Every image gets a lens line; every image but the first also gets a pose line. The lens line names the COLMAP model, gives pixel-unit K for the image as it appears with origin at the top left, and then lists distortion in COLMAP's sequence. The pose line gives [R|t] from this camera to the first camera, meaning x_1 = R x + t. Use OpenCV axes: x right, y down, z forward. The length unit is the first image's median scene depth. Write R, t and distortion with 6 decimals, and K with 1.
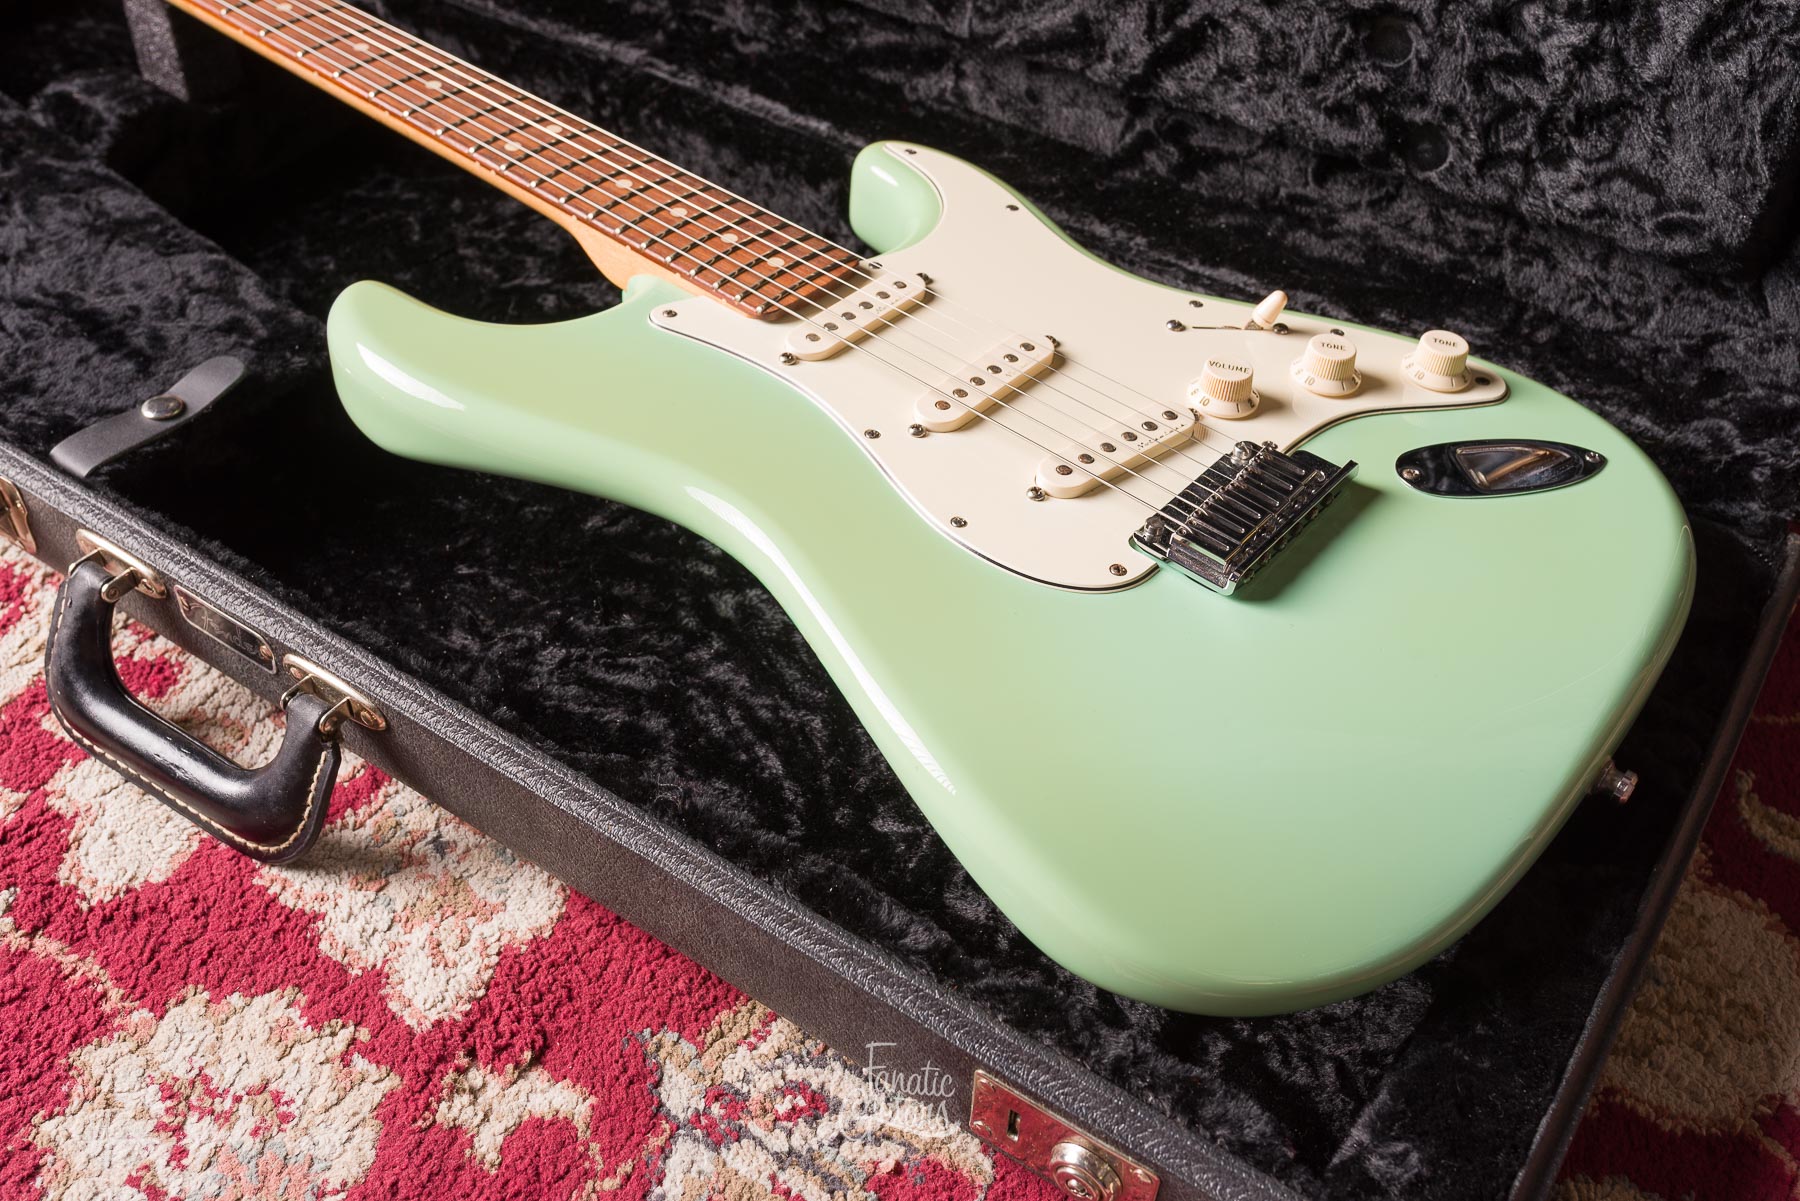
lens RADIAL K [[1739.5, 0, 898.5], [0, 1739.5, 600.7], [0, 0, 1]] dist [0.000571, -0.005769]
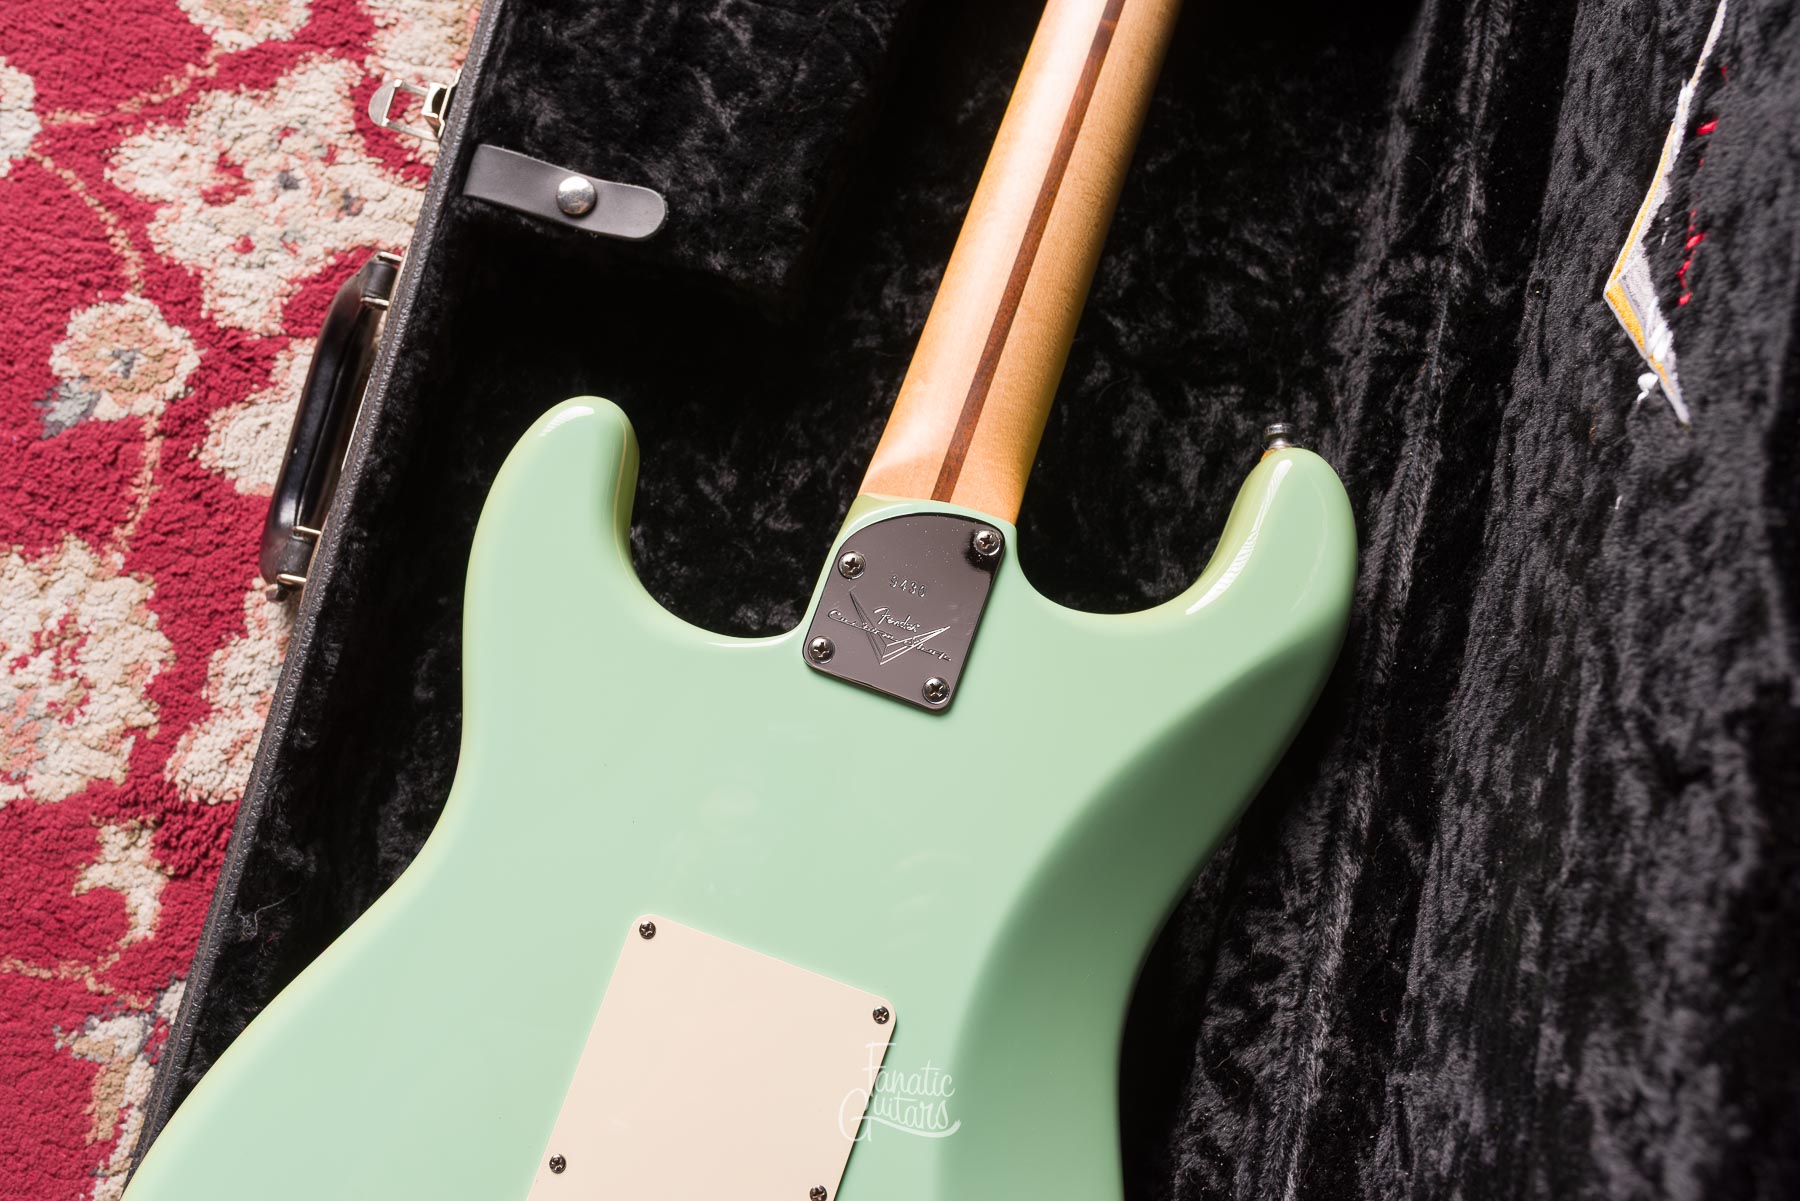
lens RADIAL K [[1752.2, 0, 900.9], [0, 1752.2, 599.5], [0, 0, 1]] dist [0.006899, -0.015860]
pose [[0.351697, 0.905133, -0.238835, 0.075573], [-0.607575, 0.414806, 0.677339, -0.805821], [0.712153, -0.093108, 0.695823, 0.444728]]
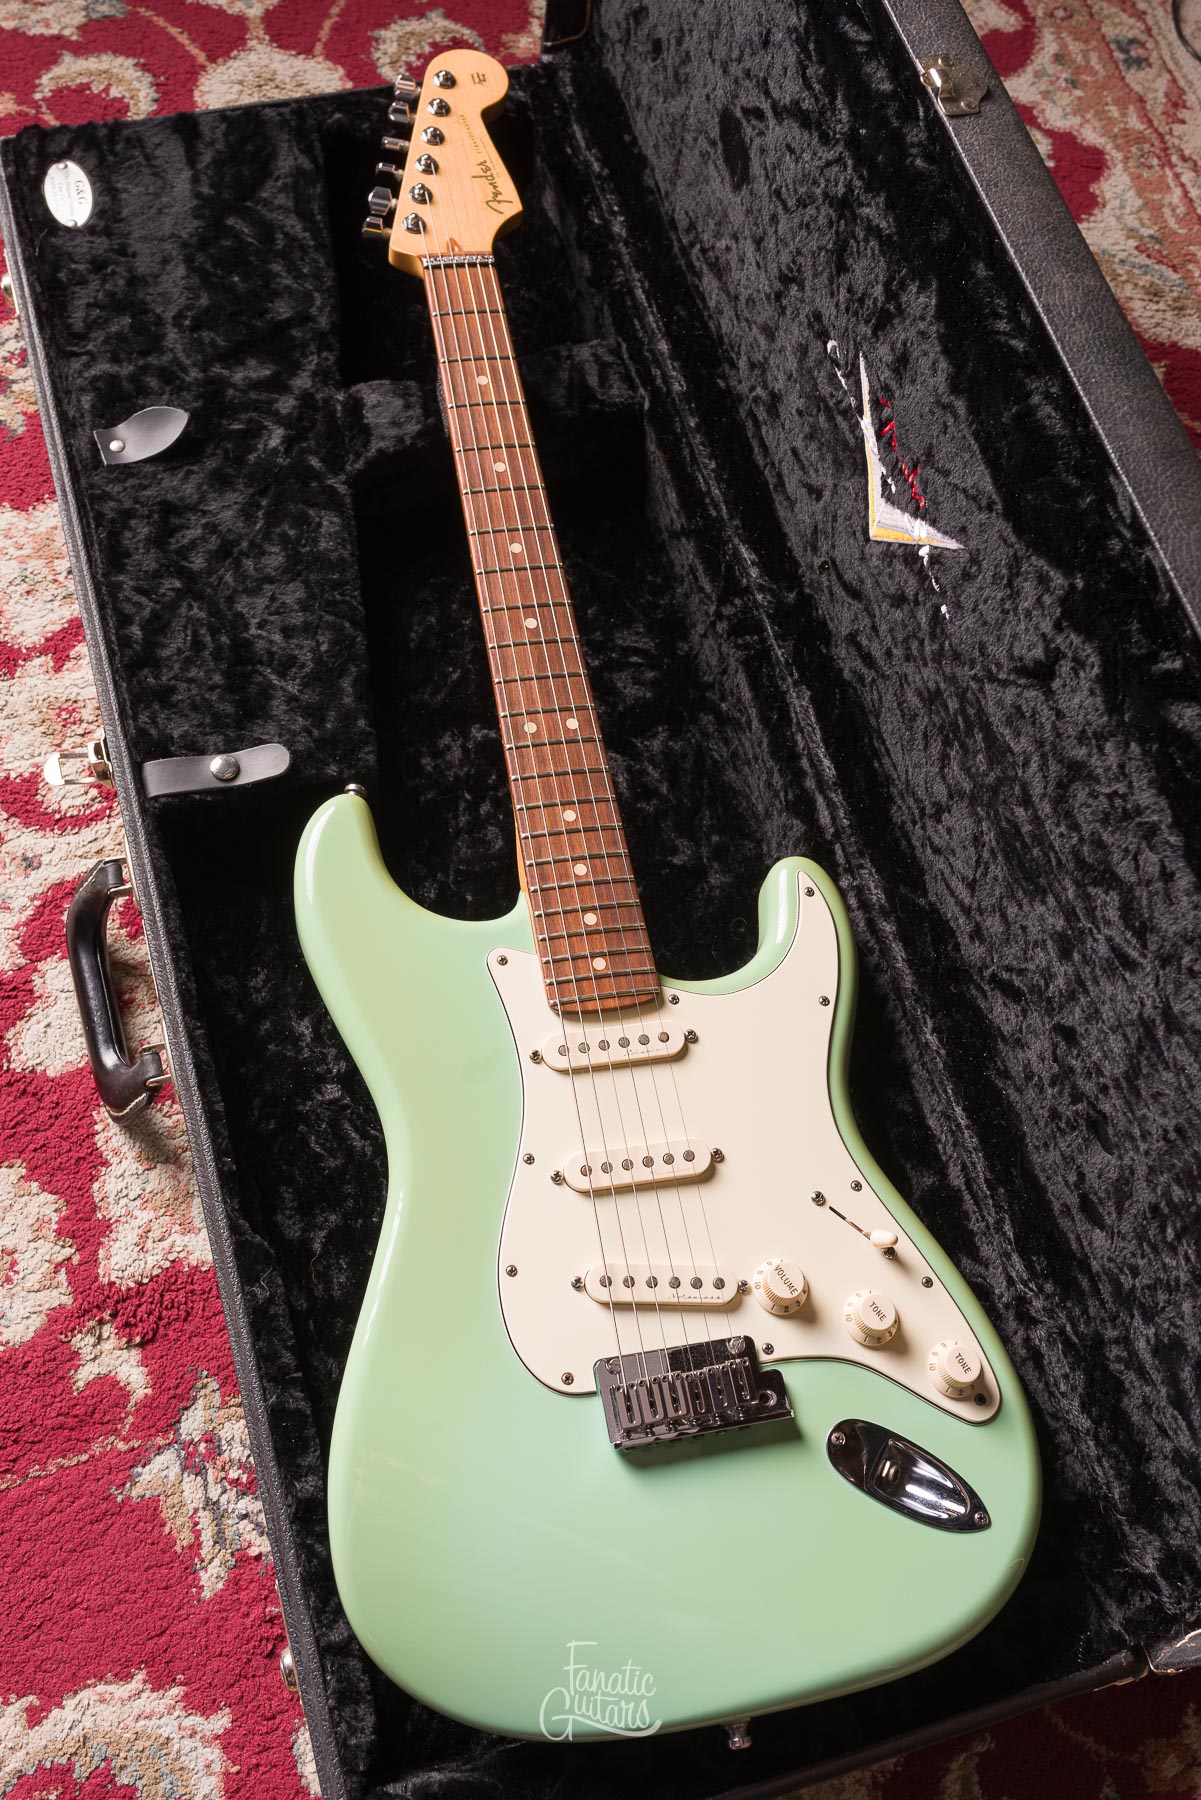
lens RADIAL K [[1804.9, 0, 572.5], [0, 1804.9, 870.0], [0, 0, 1]] dist [0.003457, -0.013536]
pose [[0.763499, 0.592666, -0.256548, 0.218370], [-0.482643, 0.787591, 0.383089, -0.758417], [0.429098, -0.168667, 0.887370, -0.188008]]
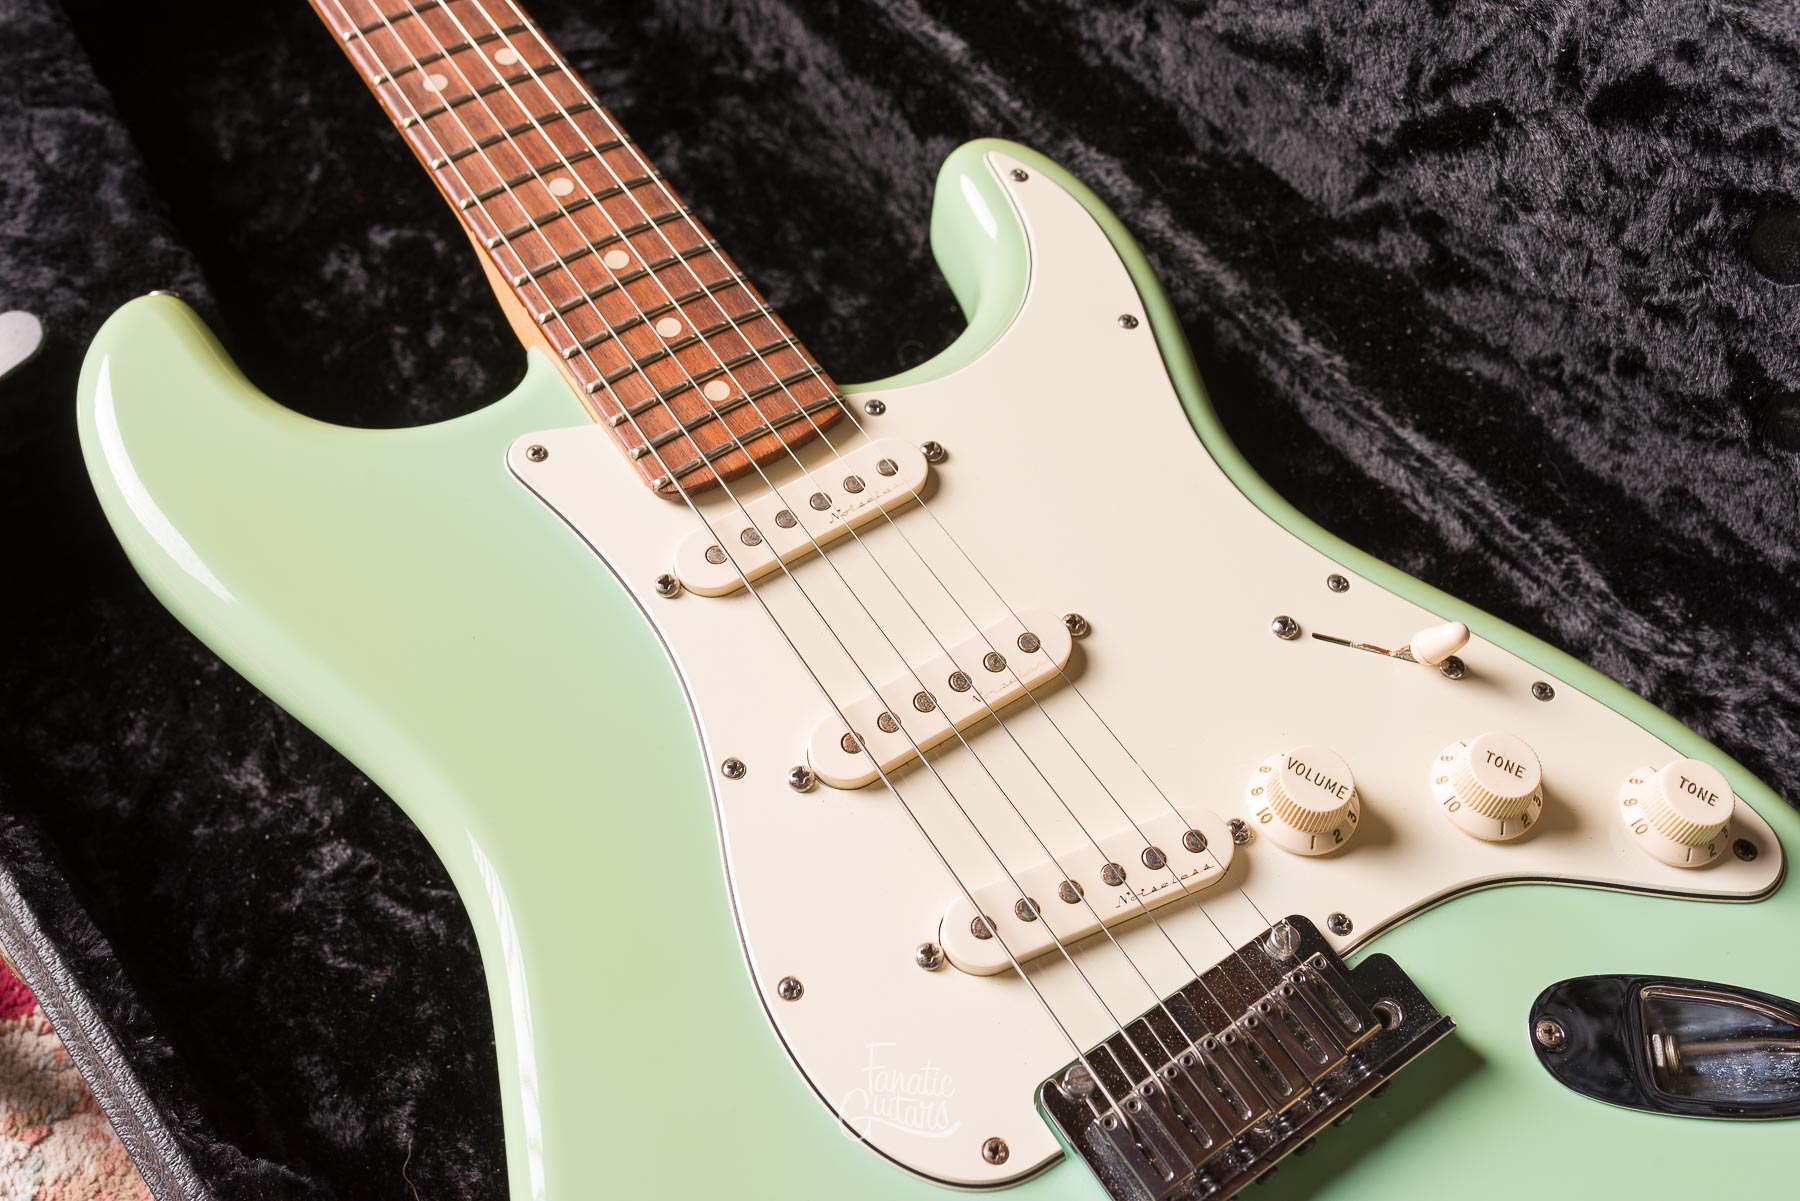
lens RADIAL K [[1763.0, 0, 900.0], [0, 1763.0, 601.4], [0, 0, 1]] dist [-0.000972, 0.004145]
pose [[0.958550, 0.240339, -0.153034, 0.120384], [-0.193426, 0.943274, 0.269853, -0.316245], [0.209209, -0.229067, 0.950663, 0.355738]]
